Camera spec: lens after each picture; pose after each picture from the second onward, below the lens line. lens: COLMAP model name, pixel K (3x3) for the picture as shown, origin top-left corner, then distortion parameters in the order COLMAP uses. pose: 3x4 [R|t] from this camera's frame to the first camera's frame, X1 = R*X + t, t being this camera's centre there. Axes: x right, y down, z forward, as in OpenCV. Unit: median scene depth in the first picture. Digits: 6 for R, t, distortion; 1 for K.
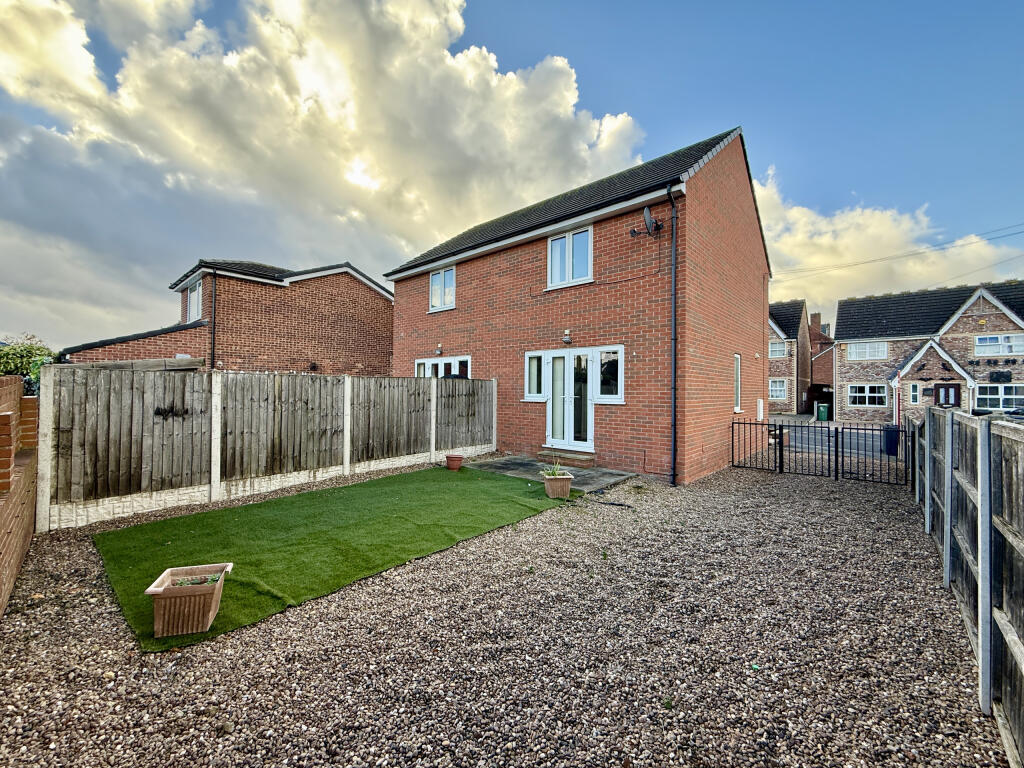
lens RADIAL K [[412.9, 0, 509.9], [0, 412.9, 385.5], [0, 0, 1]] dist [0.000127, 0.000211]
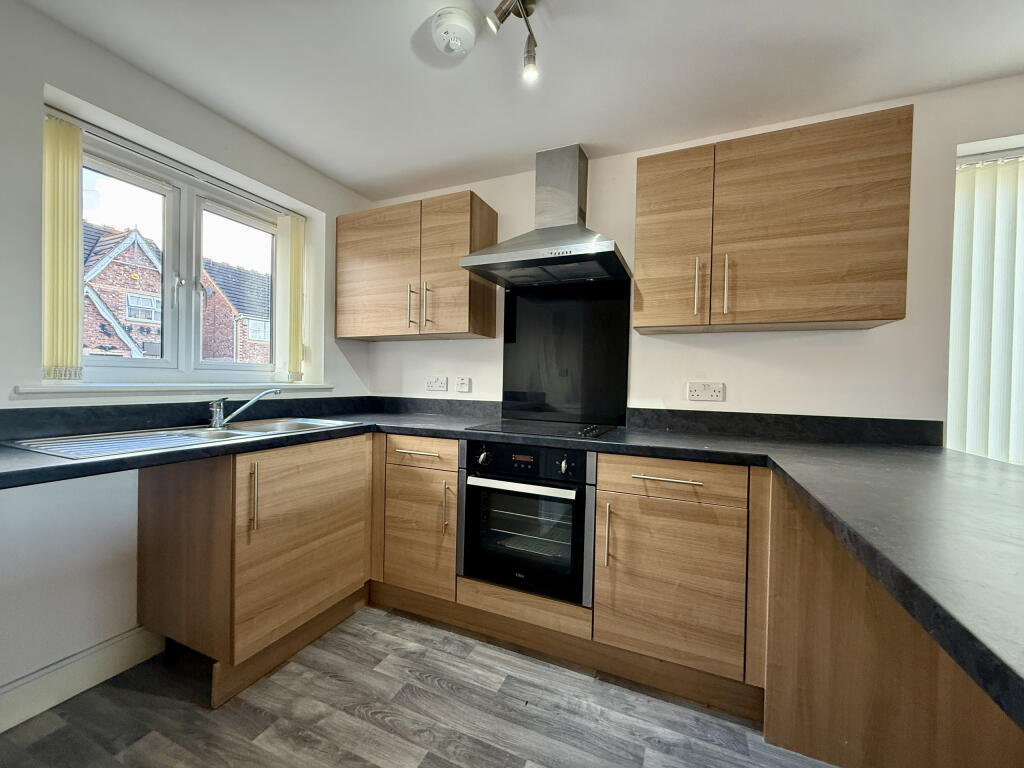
lens RADIAL K [[412.9, 0, 510.2], [0, 412.9, 384.7], [0, 0, 1]] dist [0.000127, 0.000211]
pose [[-0.315498, -0.015907, 0.948793, 0.197678], [-0.034178, 0.999401, 0.005391, 0.019314], [-0.948310, -0.030727, -0.315853, 0.580145]]
